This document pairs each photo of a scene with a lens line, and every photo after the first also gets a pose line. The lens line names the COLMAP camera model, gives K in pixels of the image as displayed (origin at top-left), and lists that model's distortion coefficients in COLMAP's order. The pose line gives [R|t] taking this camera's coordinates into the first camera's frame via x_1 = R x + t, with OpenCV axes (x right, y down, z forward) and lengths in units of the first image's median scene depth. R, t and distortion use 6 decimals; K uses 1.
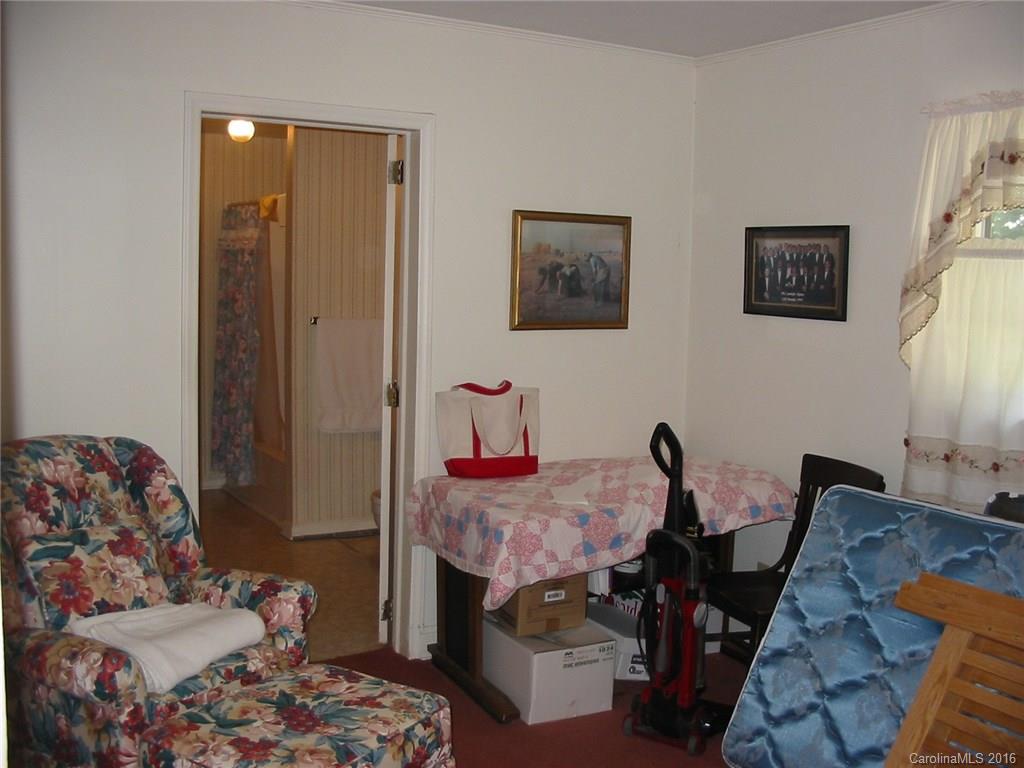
lens RADIAL K [[1077.5, 0, 519.8], [0, 1077.5, 384.0], [0, 0, 1]] dist [-0.175912, 0.225354]
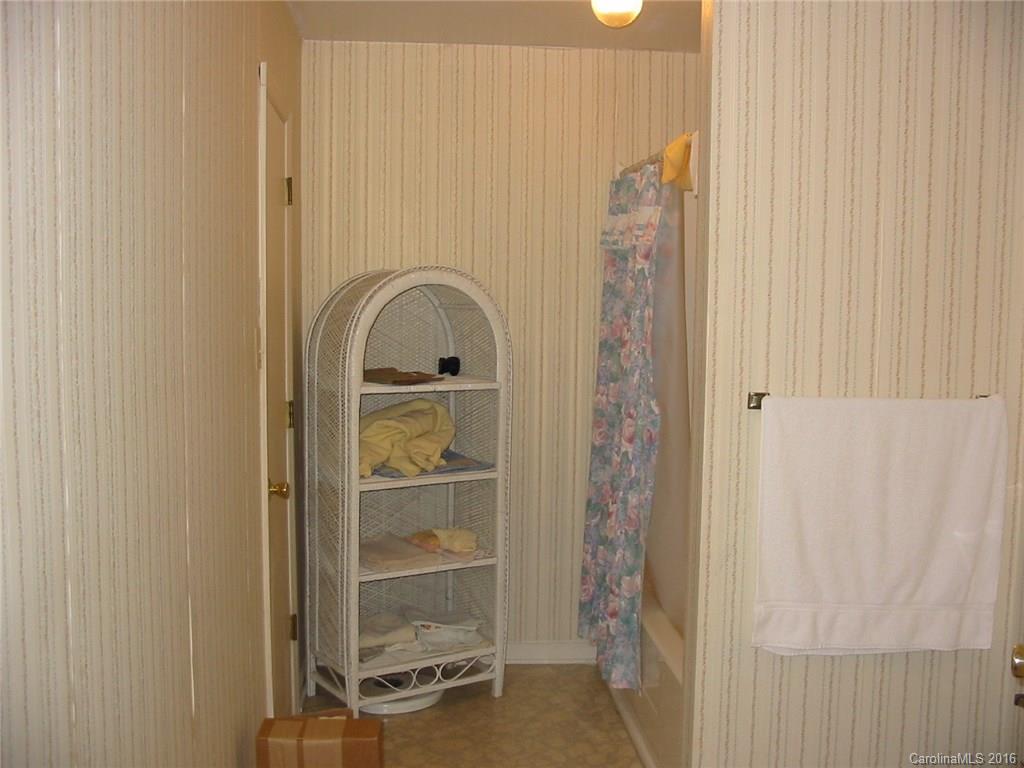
lens RADIAL K [[1077.5, 0, 519.8], [0, 1077.5, 384.0], [0, 0, 1]] dist [-0.175912, 0.225354]
pose [[0.903155, 0.030152, -0.428254, -0.080894], [-0.039262, 0.999151, -0.012454, -0.049535], [0.427516, 0.028062, 0.903572, 0.492749]]
